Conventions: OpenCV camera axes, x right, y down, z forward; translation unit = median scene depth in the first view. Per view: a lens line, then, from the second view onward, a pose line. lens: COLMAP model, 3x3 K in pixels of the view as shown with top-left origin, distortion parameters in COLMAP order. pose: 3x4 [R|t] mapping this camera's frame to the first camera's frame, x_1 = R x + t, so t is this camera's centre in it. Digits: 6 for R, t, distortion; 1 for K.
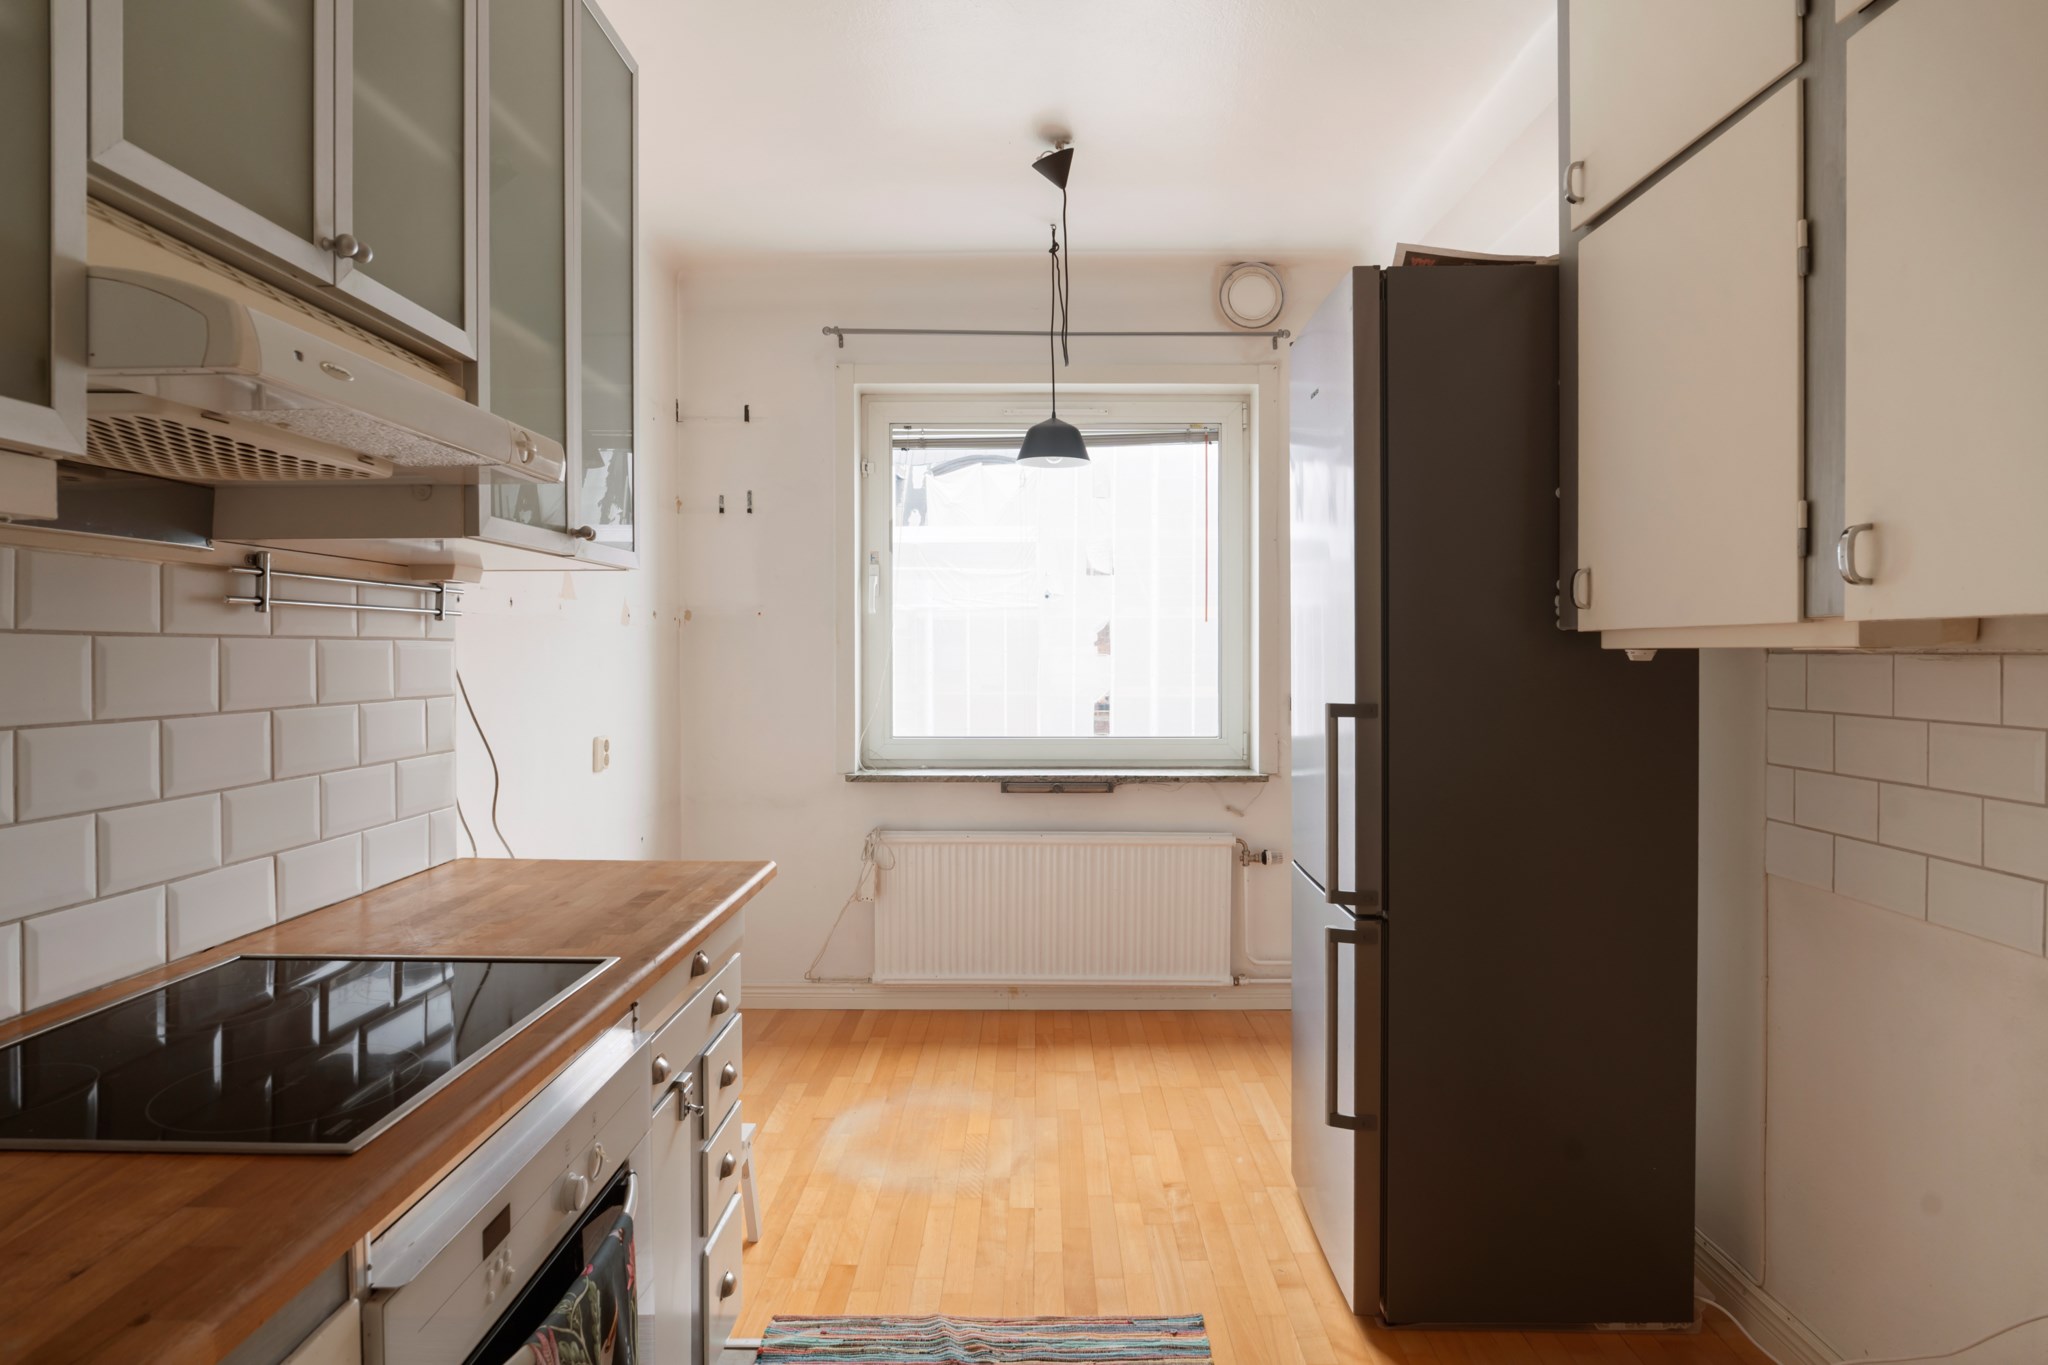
lens RADIAL K [[1119.8, 0, 1031.9], [0, 1119.8, 665.7], [0, 0, 1]] dist [-0.018903, 0.004186]
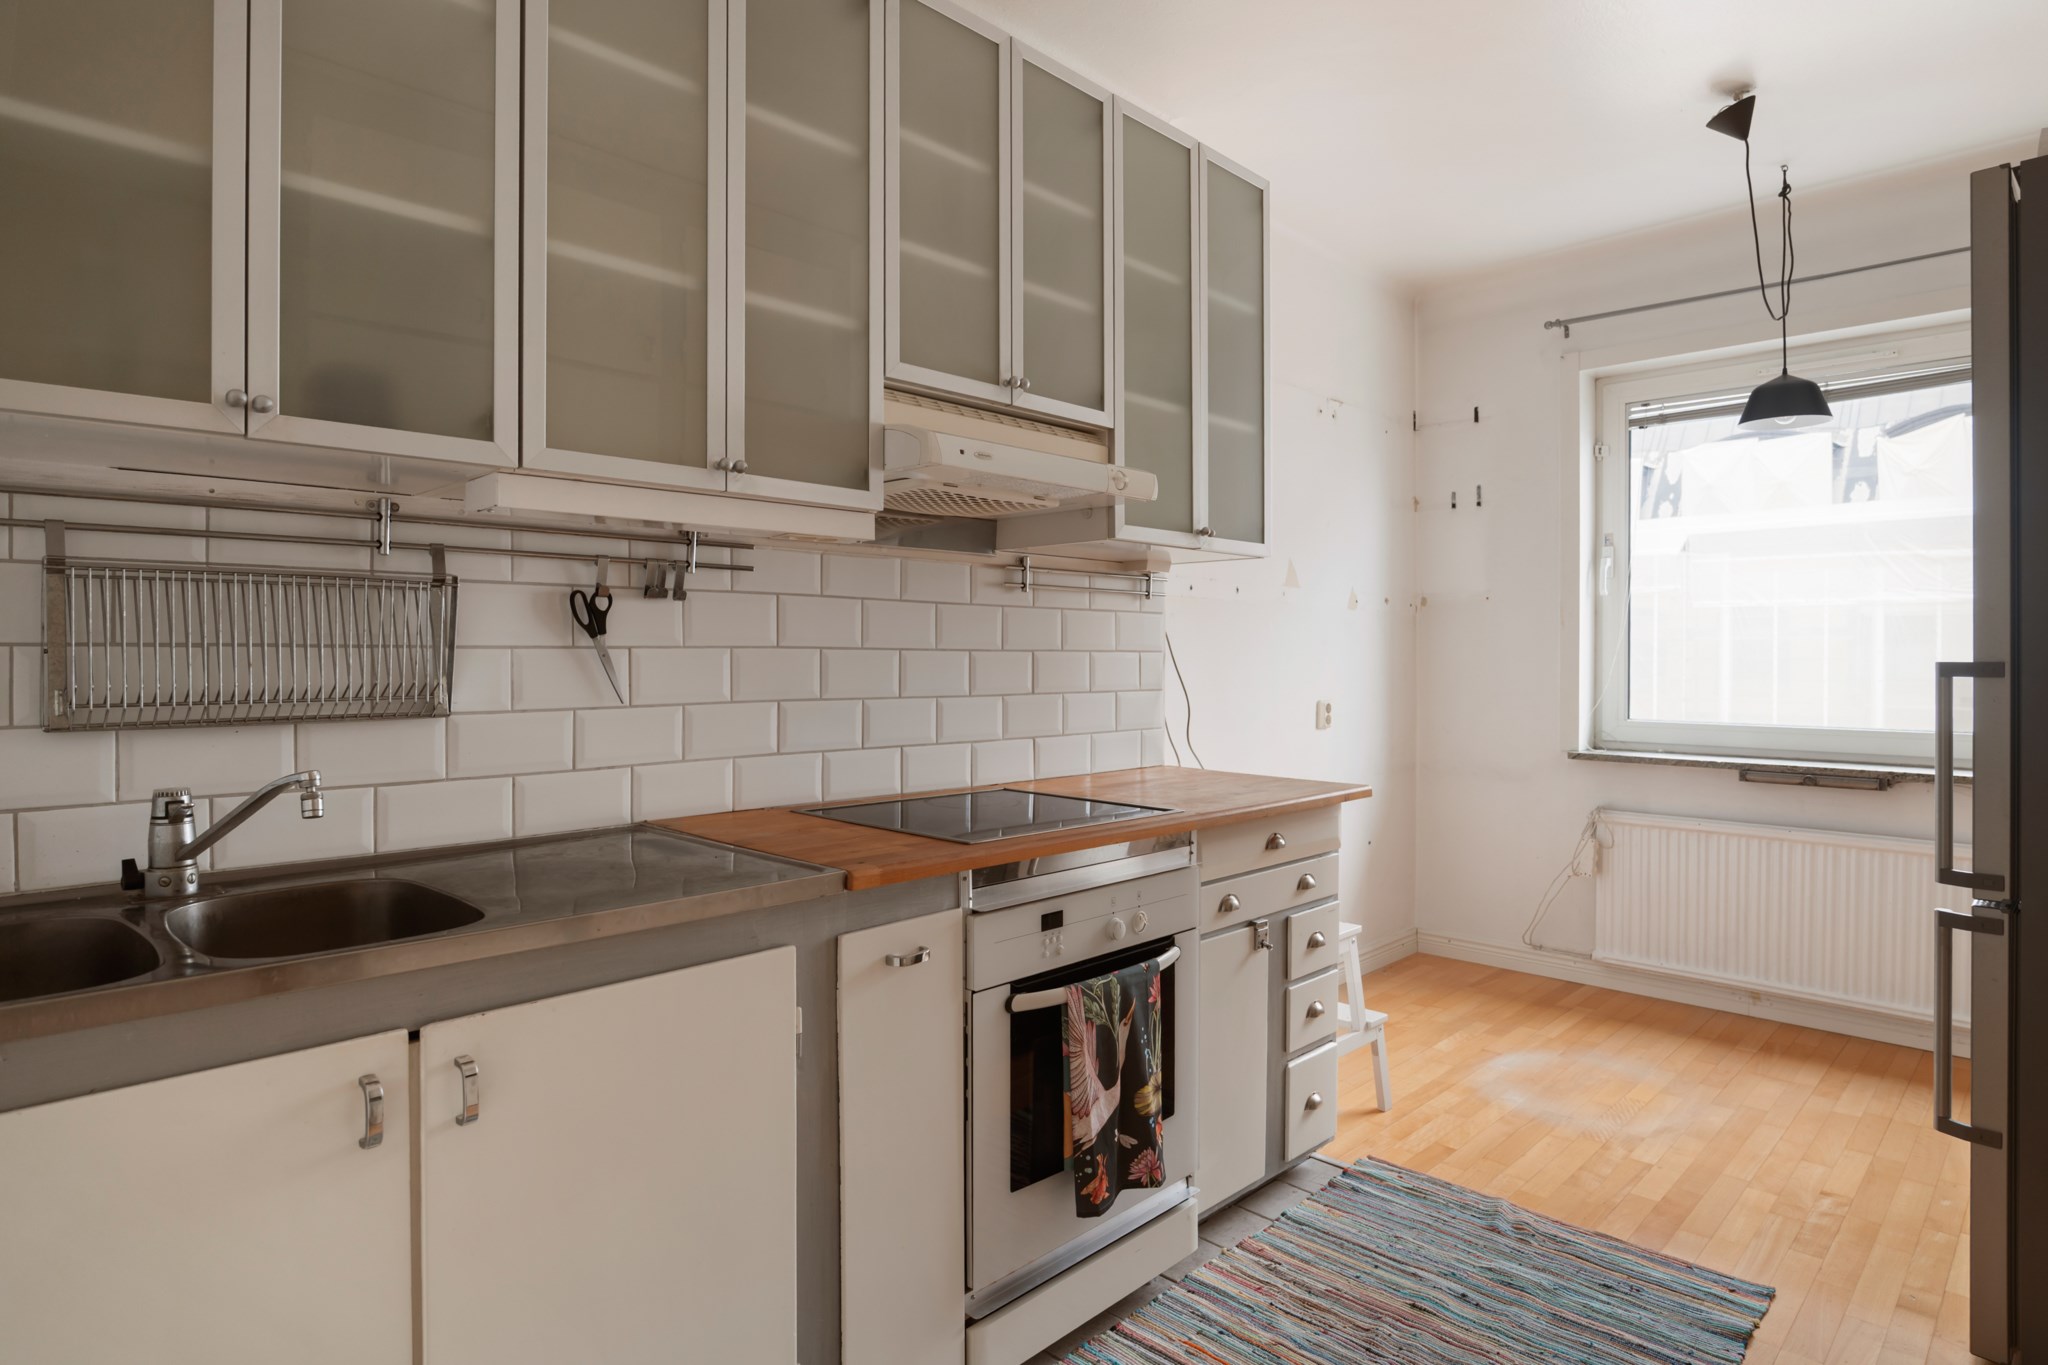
lens RADIAL K [[1119.8, 0, 1023.6], [0, 1119.8, 679.6], [0, 0, 1]] dist [-0.018903, 0.004186]
pose [[0.714821, 0.017641, -0.699085, 0.315688], [-0.012950, 0.999844, 0.011990, 0.040769], [0.699187, 0.000482, 0.714938, -0.140037]]
